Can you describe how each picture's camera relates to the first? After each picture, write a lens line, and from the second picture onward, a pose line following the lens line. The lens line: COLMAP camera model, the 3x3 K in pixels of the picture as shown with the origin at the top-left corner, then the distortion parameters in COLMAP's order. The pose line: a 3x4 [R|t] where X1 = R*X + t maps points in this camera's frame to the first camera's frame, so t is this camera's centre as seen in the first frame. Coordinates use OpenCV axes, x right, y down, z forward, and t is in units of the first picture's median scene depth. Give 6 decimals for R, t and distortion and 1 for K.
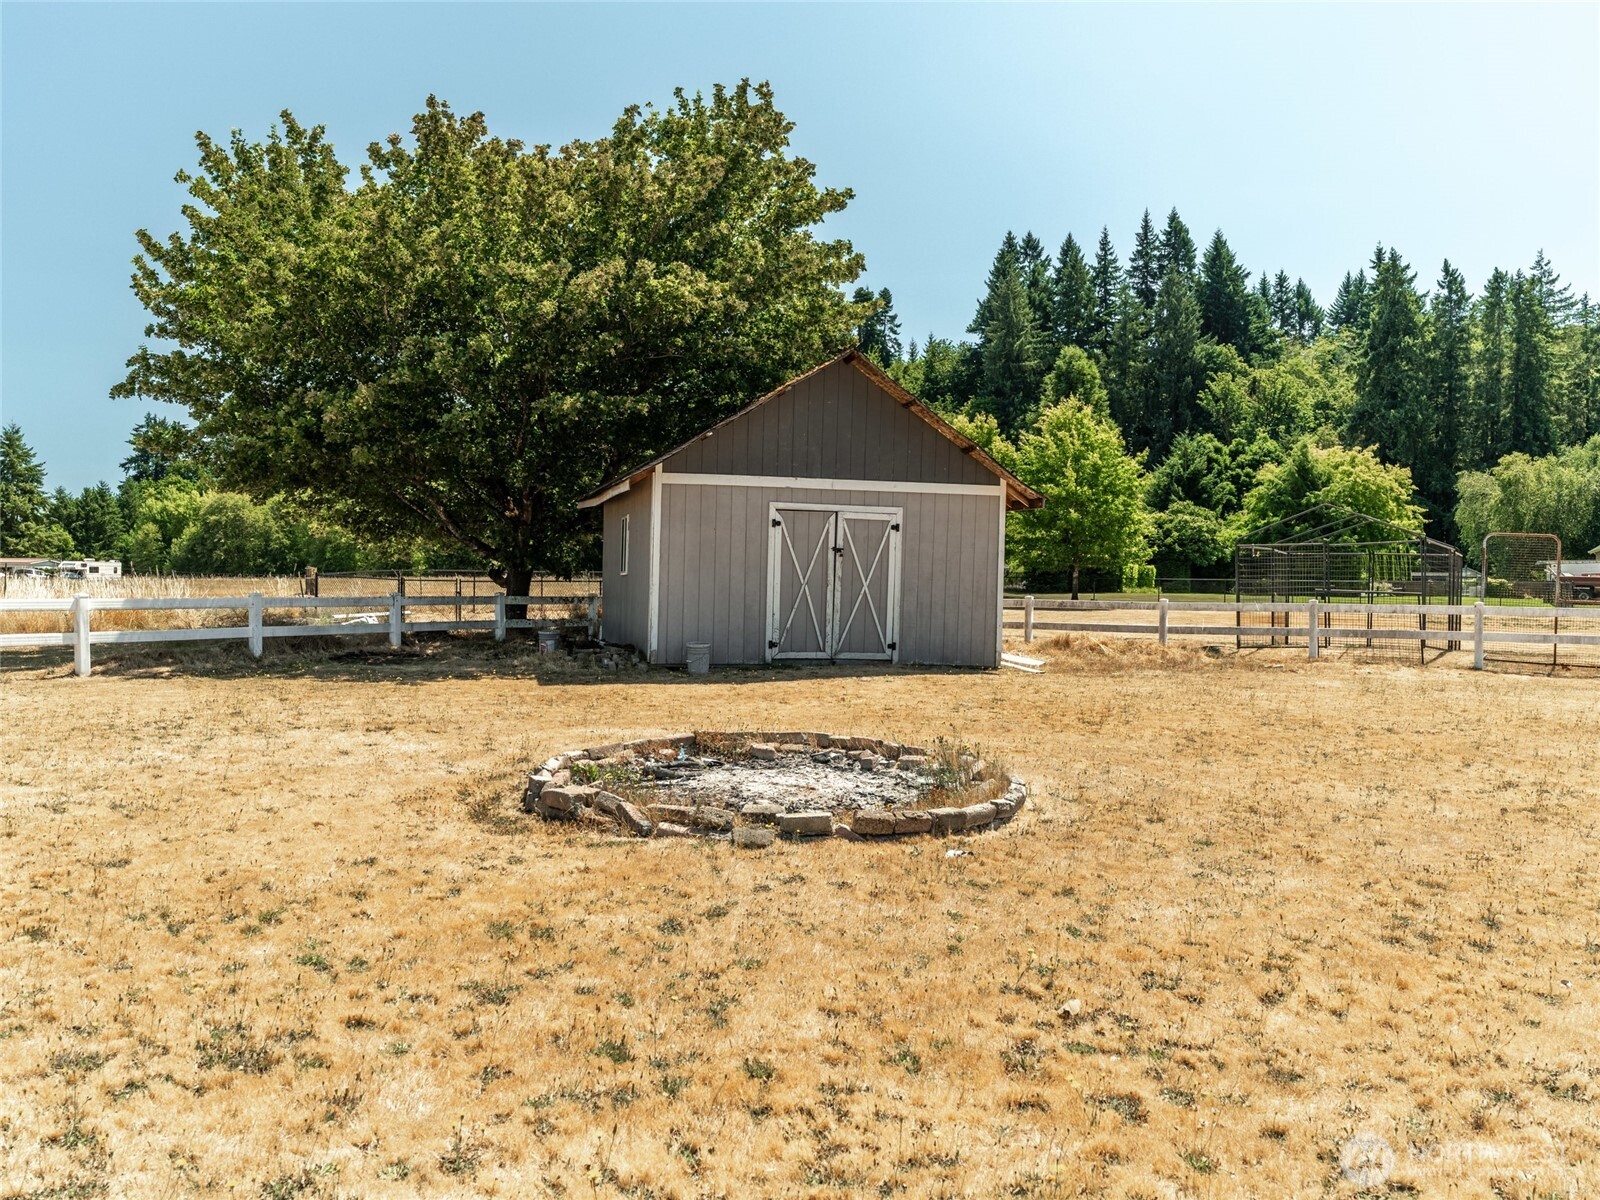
lens RADIAL K [[1248.9, 0, 801.7], [0, 1248.9, 590.9], [0, 0, 1]] dist [-0.023780, -0.001805]
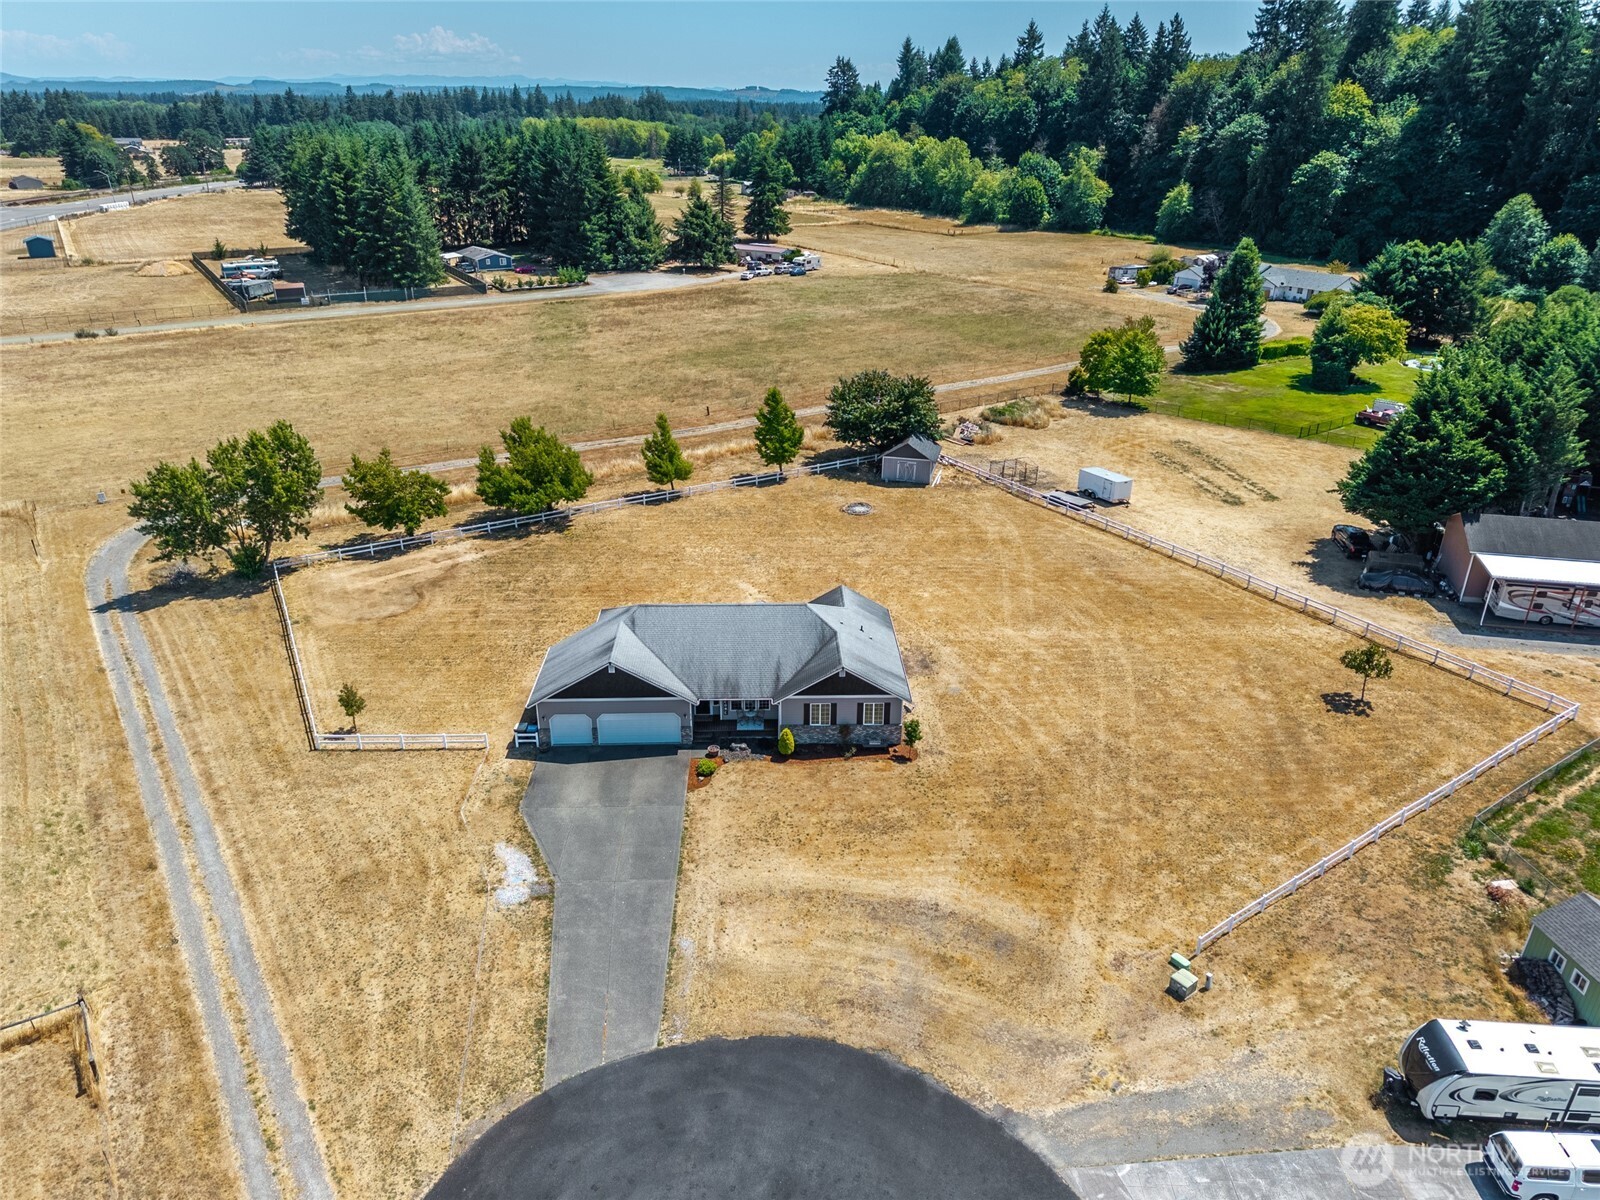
lens RADIAL K [[1085.8, 0, 790.2], [0, 1085.8, 596.3], [0, 0, 1]] dist [0.051513, -0.043034]
pose [[0.864393, 0.200162, -0.461259, 0.195061], [0.004388, 0.914313, 0.404985, -0.148135], [0.502798, -0.352090, 0.789447, -0.360238]]
